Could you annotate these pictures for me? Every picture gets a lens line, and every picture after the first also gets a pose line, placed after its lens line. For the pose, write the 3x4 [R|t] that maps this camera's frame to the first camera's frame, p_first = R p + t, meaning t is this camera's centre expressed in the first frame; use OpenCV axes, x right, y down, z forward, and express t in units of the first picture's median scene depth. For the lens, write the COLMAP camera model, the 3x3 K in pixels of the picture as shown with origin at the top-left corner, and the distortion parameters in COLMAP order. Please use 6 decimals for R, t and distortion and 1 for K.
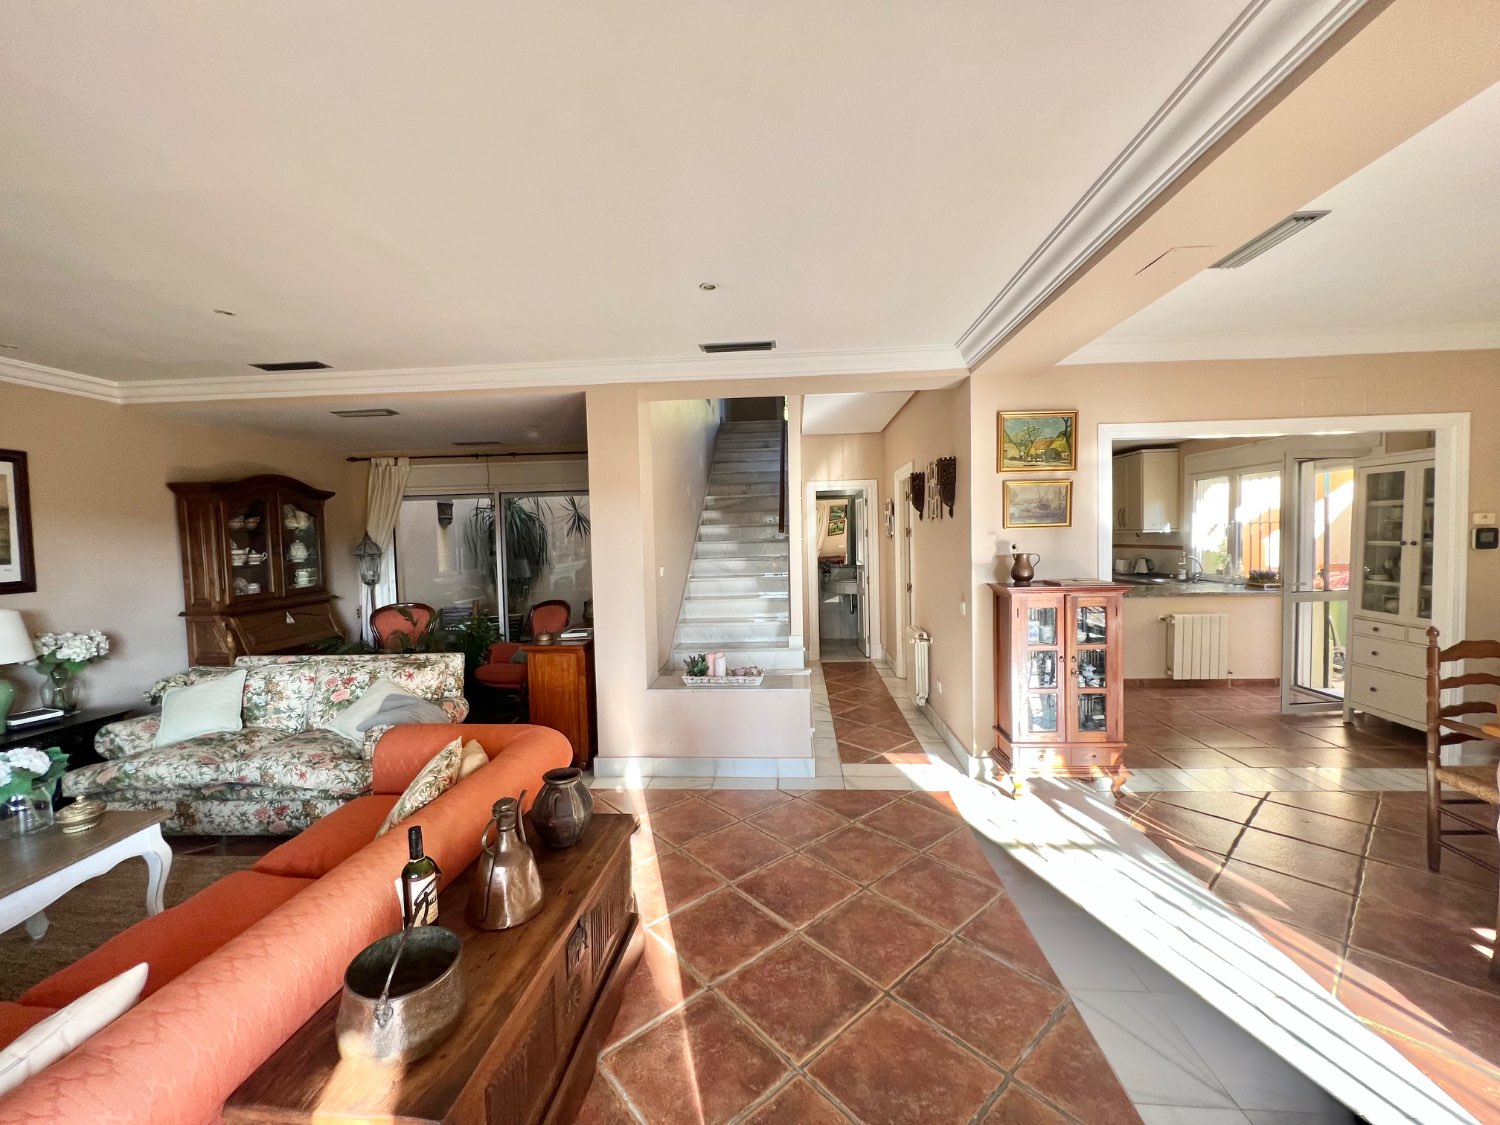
lens RADIAL K [[599.7, 0, 751.9], [0, 599.7, 560.0], [0, 0, 1]] dist [-0.005437, 0.001350]
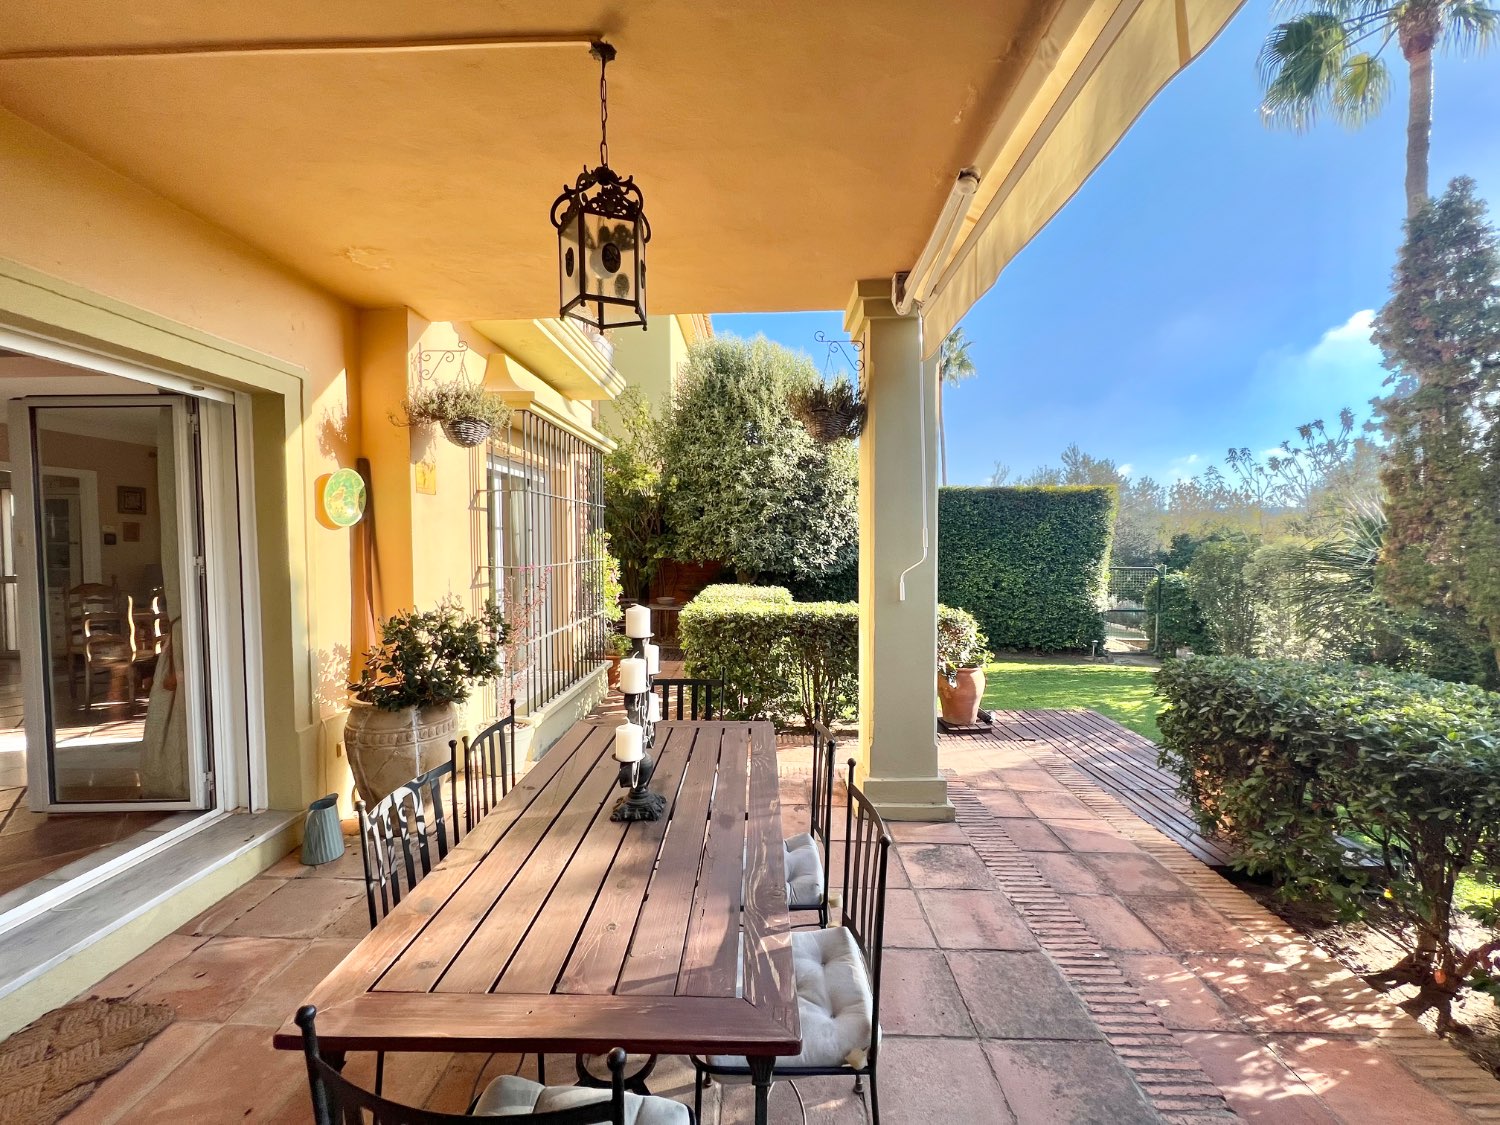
lens RADIAL K [[599.7, 0, 747.8], [0, 599.7, 567.0], [0, 0, 1]] dist [-0.005437, 0.001350]
pose [[-0.044406, -0.022757, 0.998754, -0.650401], [0.047293, 0.998572, 0.024855, 0.087520], [-0.997893, 0.048338, -0.043267, -0.810082]]
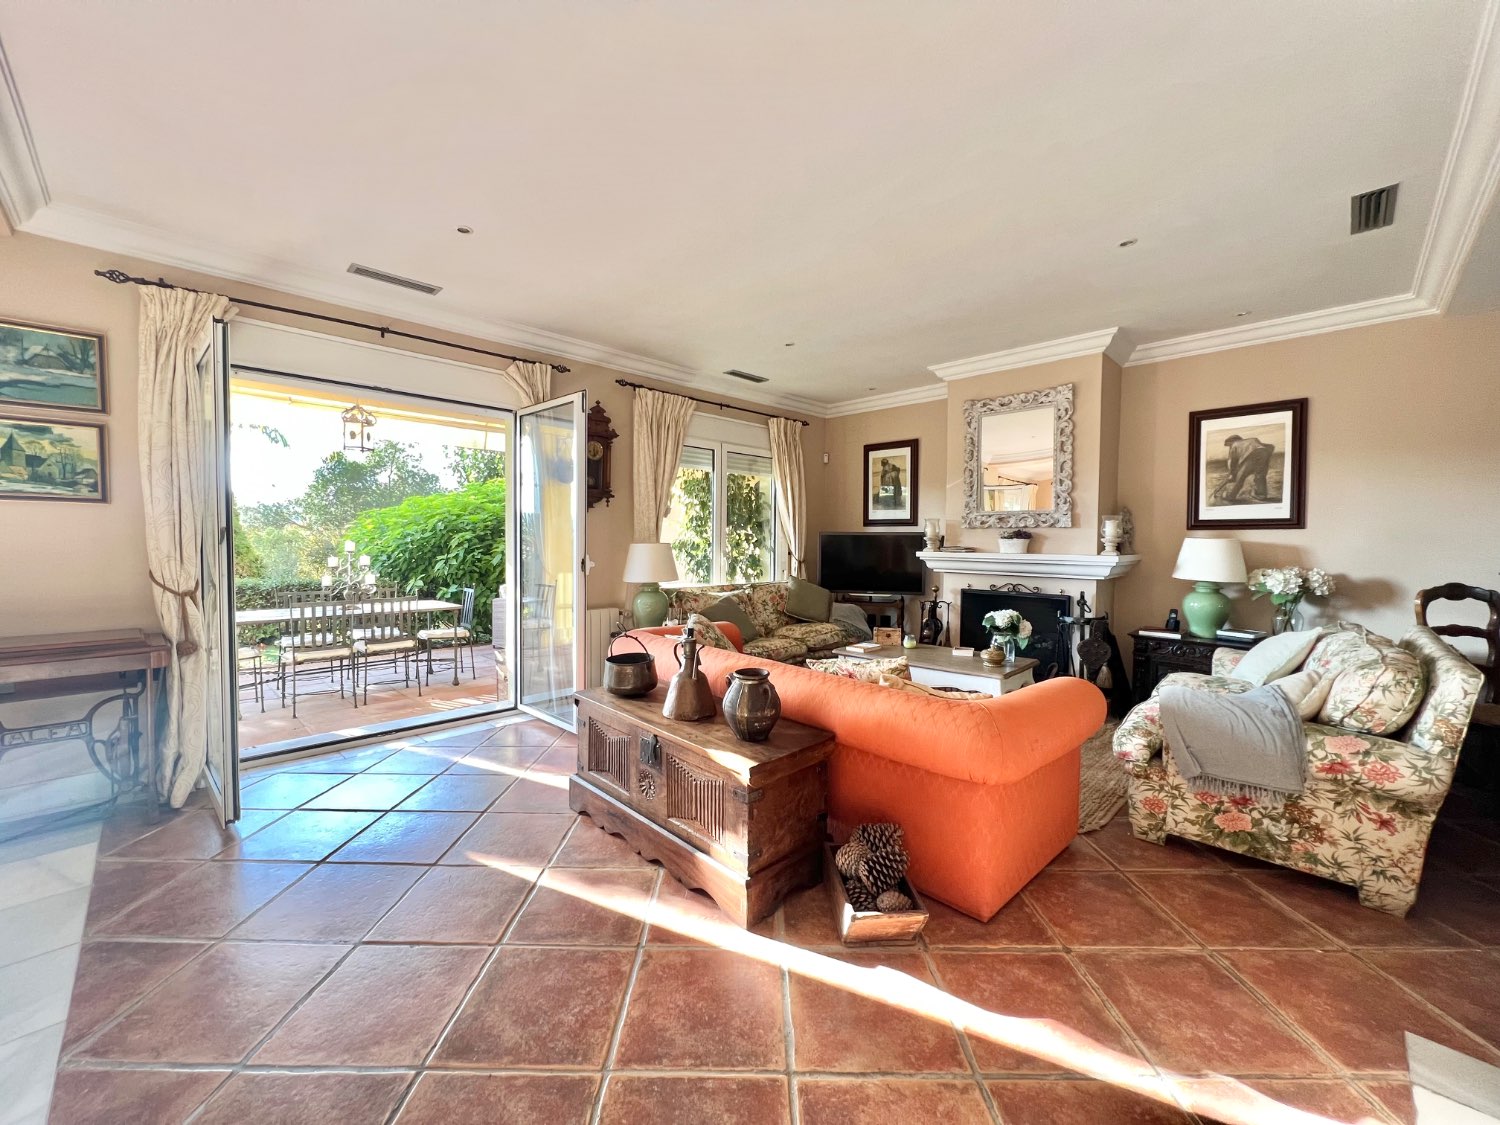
lens RADIAL K [[597.9, 0, 749.9], [0, 597.9, 560.5], [0, 0, 1]] dist [-0.001723, -0.000310]
pose [[-0.657299, 0.046147, -0.752216, 0.231118], [-0.022694, 0.996459, 0.080962, 0.040288], [0.753288, 0.070287, -0.653924, 0.839594]]
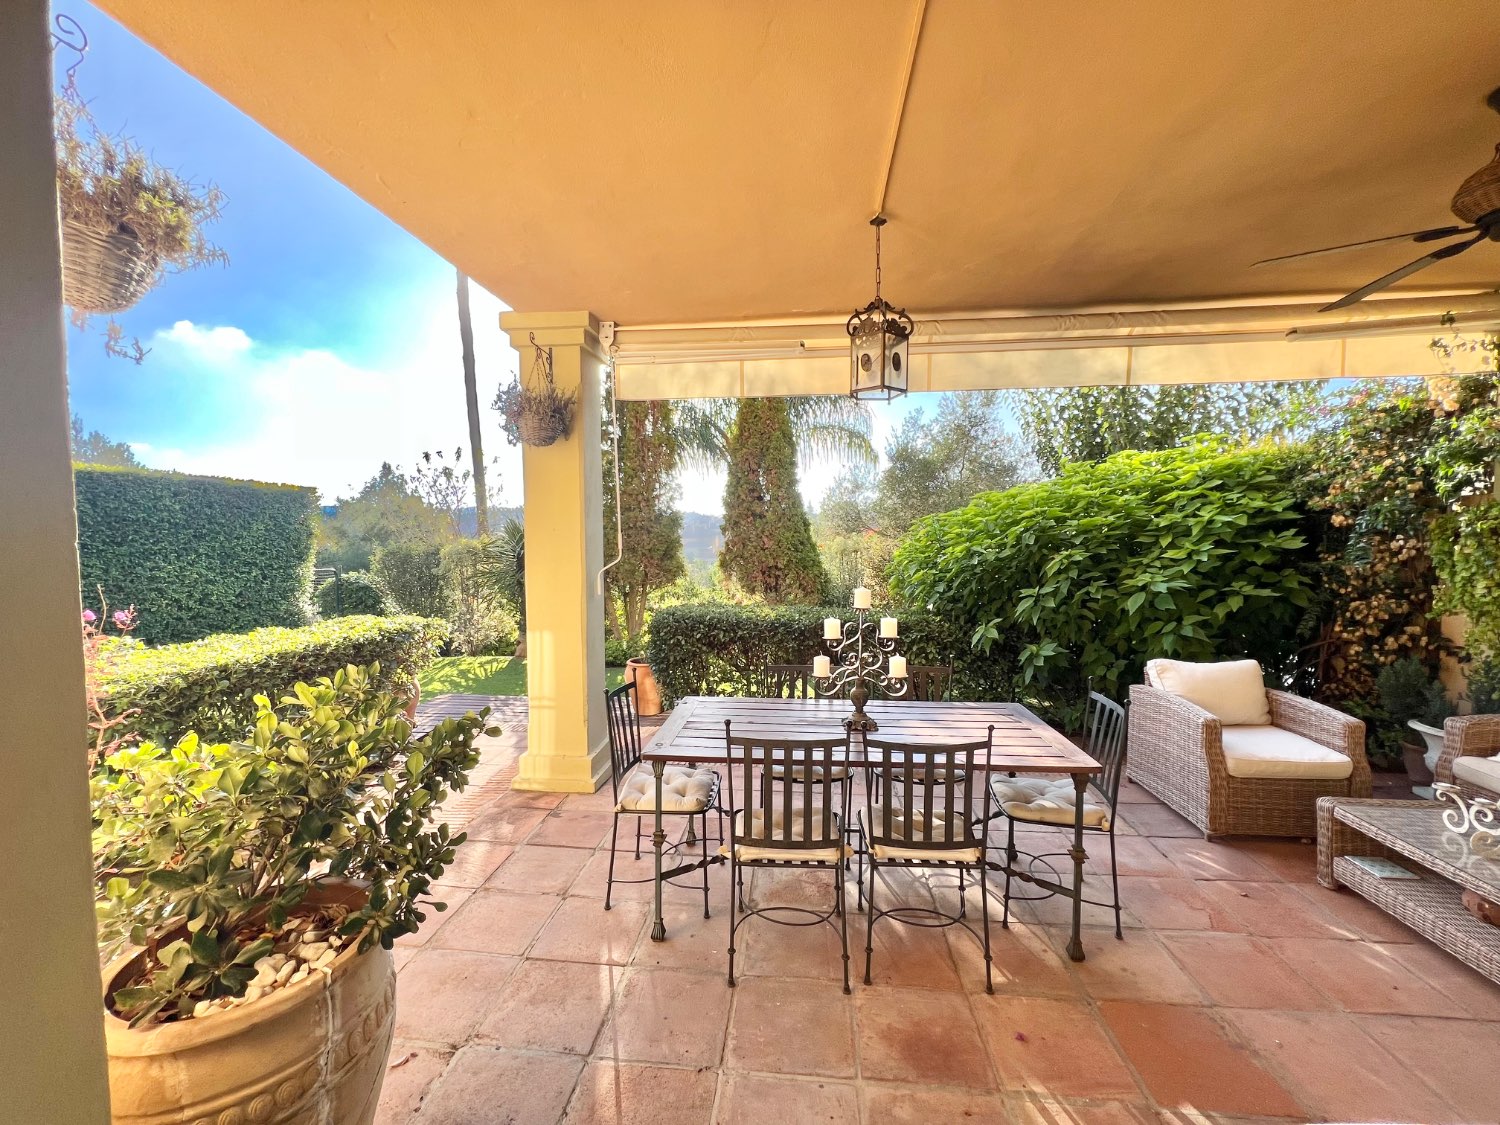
lens RADIAL K [[599.7, 0, 749.8], [0, 599.7, 563.0], [0, 0, 1]] dist [-0.005437, 0.001350]
pose [[-0.998941, 0.029704, 0.035129, -0.093662], [0.032716, 0.995536, 0.088536, 0.036579], [-0.032342, 0.089591, -0.995453, -0.070320]]
